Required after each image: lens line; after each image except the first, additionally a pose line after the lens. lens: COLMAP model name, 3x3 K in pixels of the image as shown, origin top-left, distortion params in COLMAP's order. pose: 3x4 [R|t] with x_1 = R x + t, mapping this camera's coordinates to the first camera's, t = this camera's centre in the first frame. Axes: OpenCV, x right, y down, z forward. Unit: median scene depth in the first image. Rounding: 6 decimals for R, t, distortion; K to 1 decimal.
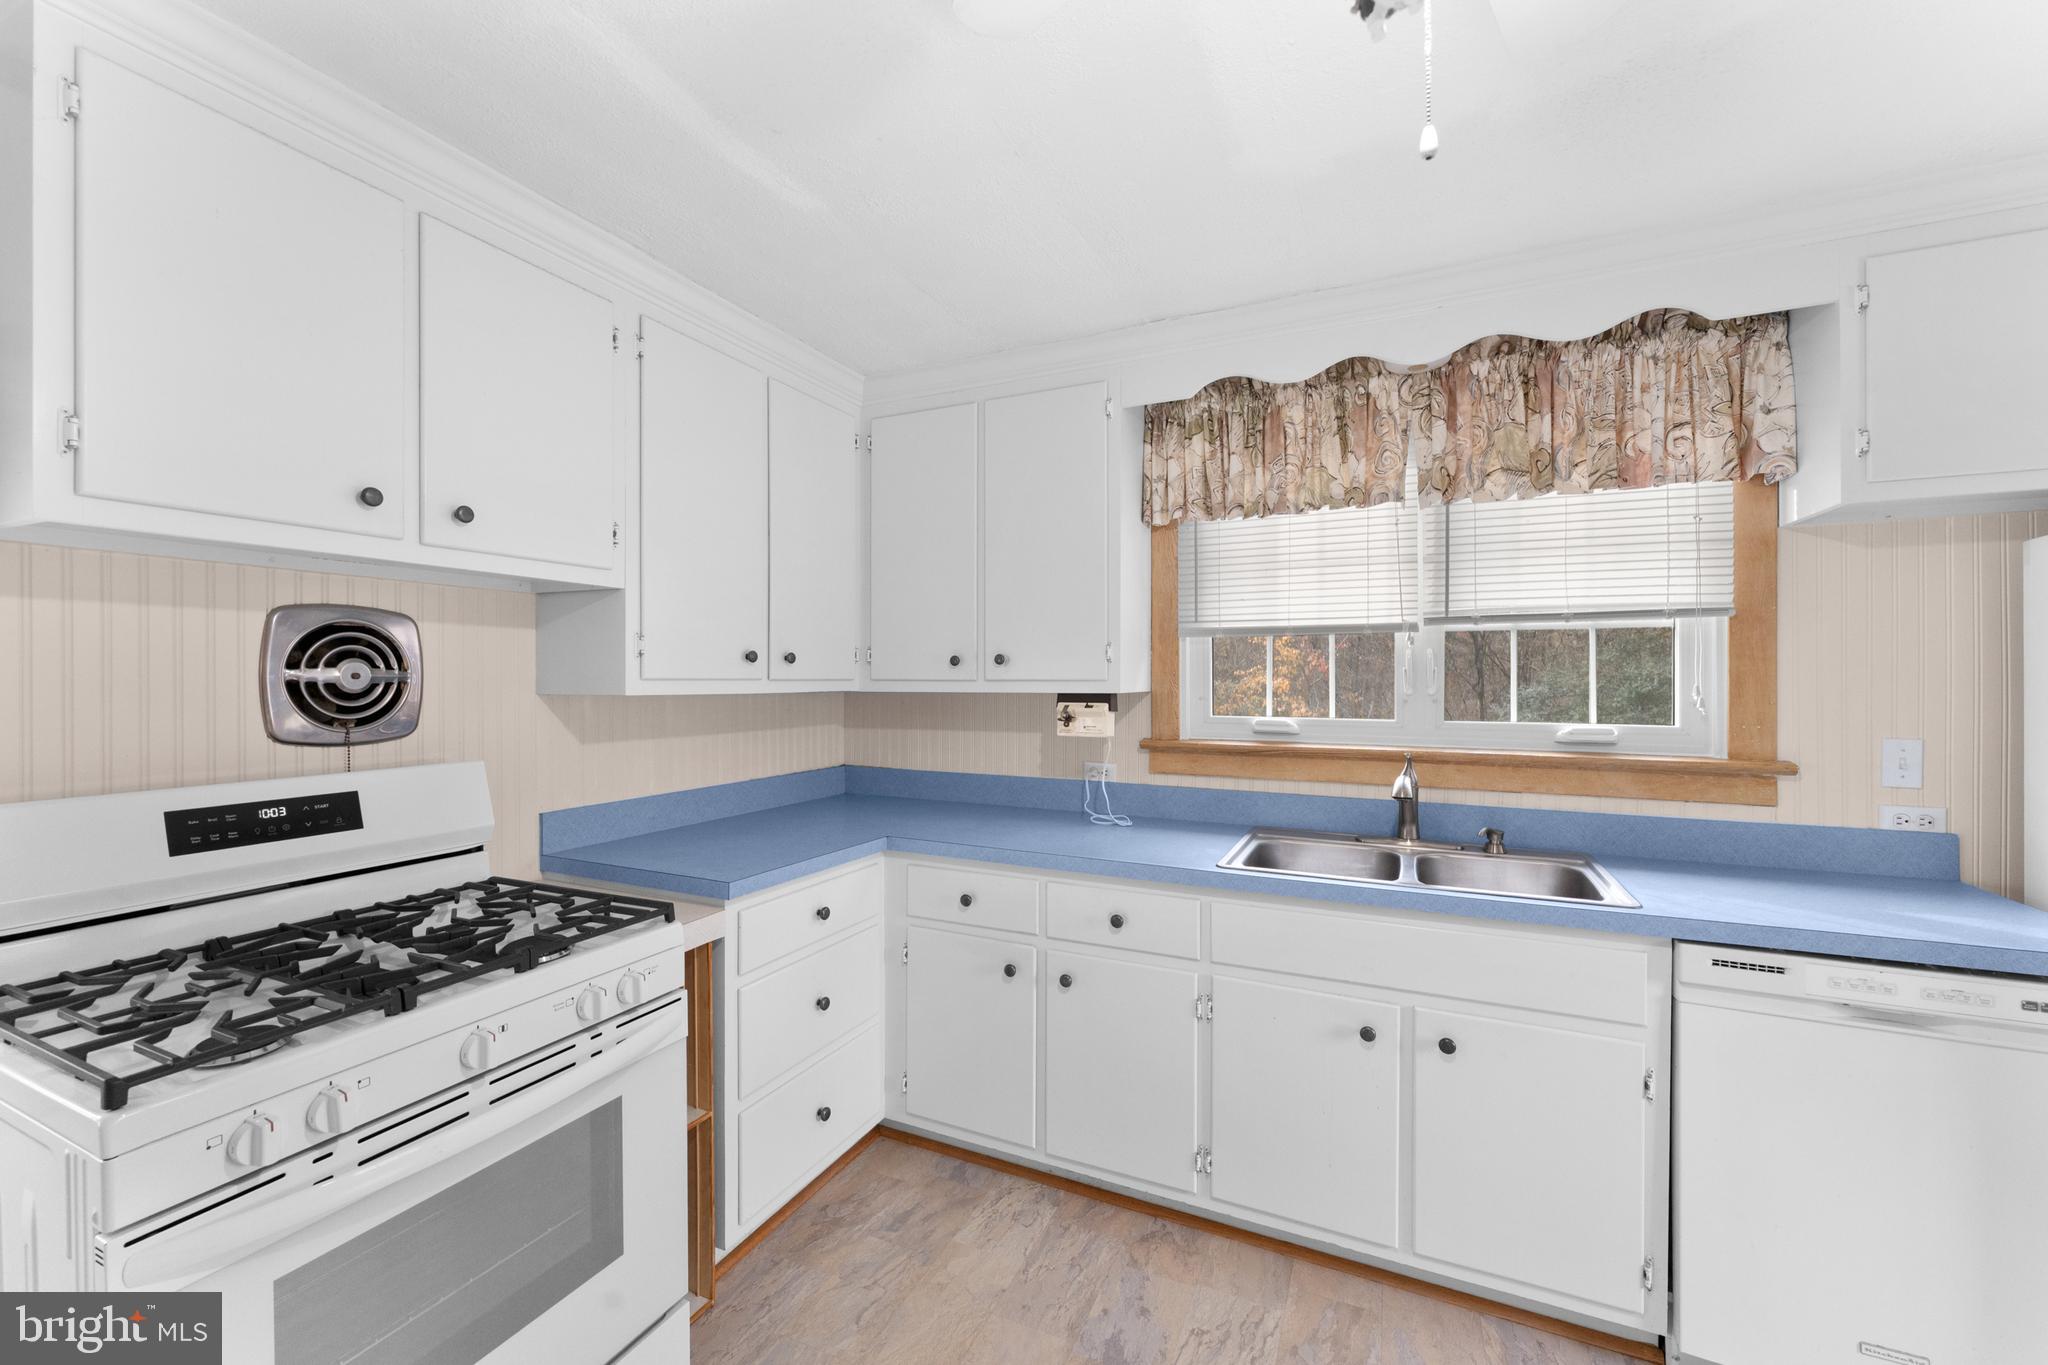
lens RADIAL K [[826.5, 0, 1015.4], [0, 826.5, 675.0], [0, 0, 1]] dist [-0.000211, -0.000392]
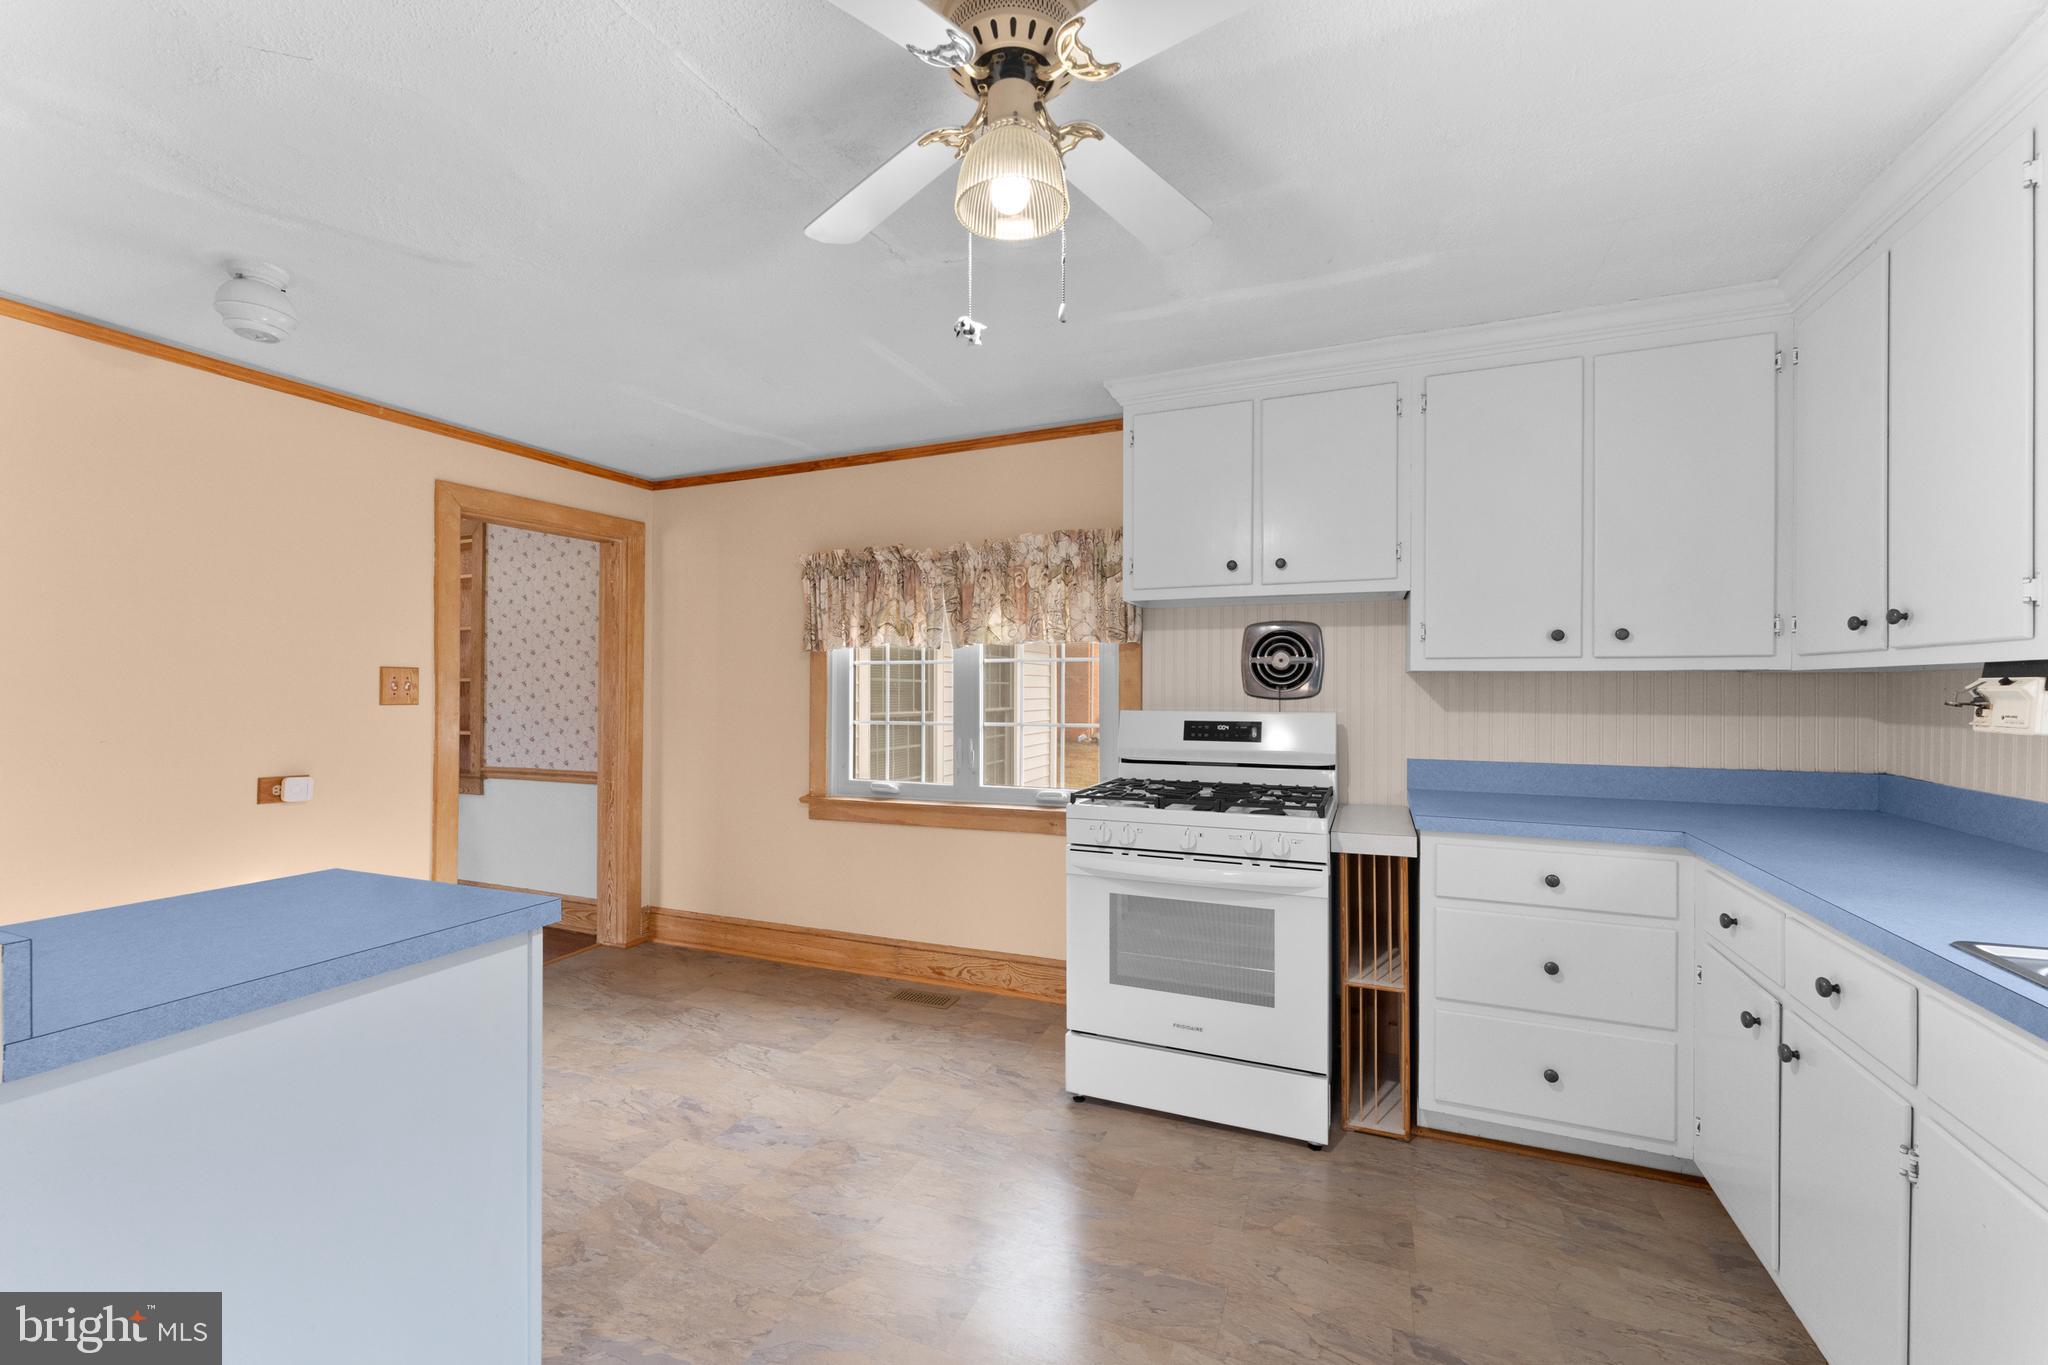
lens RADIAL K [[826.5, 0, 1014.1], [0, 826.5, 689.7], [0, 0, 1]] dist [-0.000211, -0.000392]
pose [[0.025530, 0.000523, -0.999674, 0.949325], [-0.004088, 0.999992, 0.000419, 0.064794], [0.999666, 0.004075, 0.025532, 0.370970]]
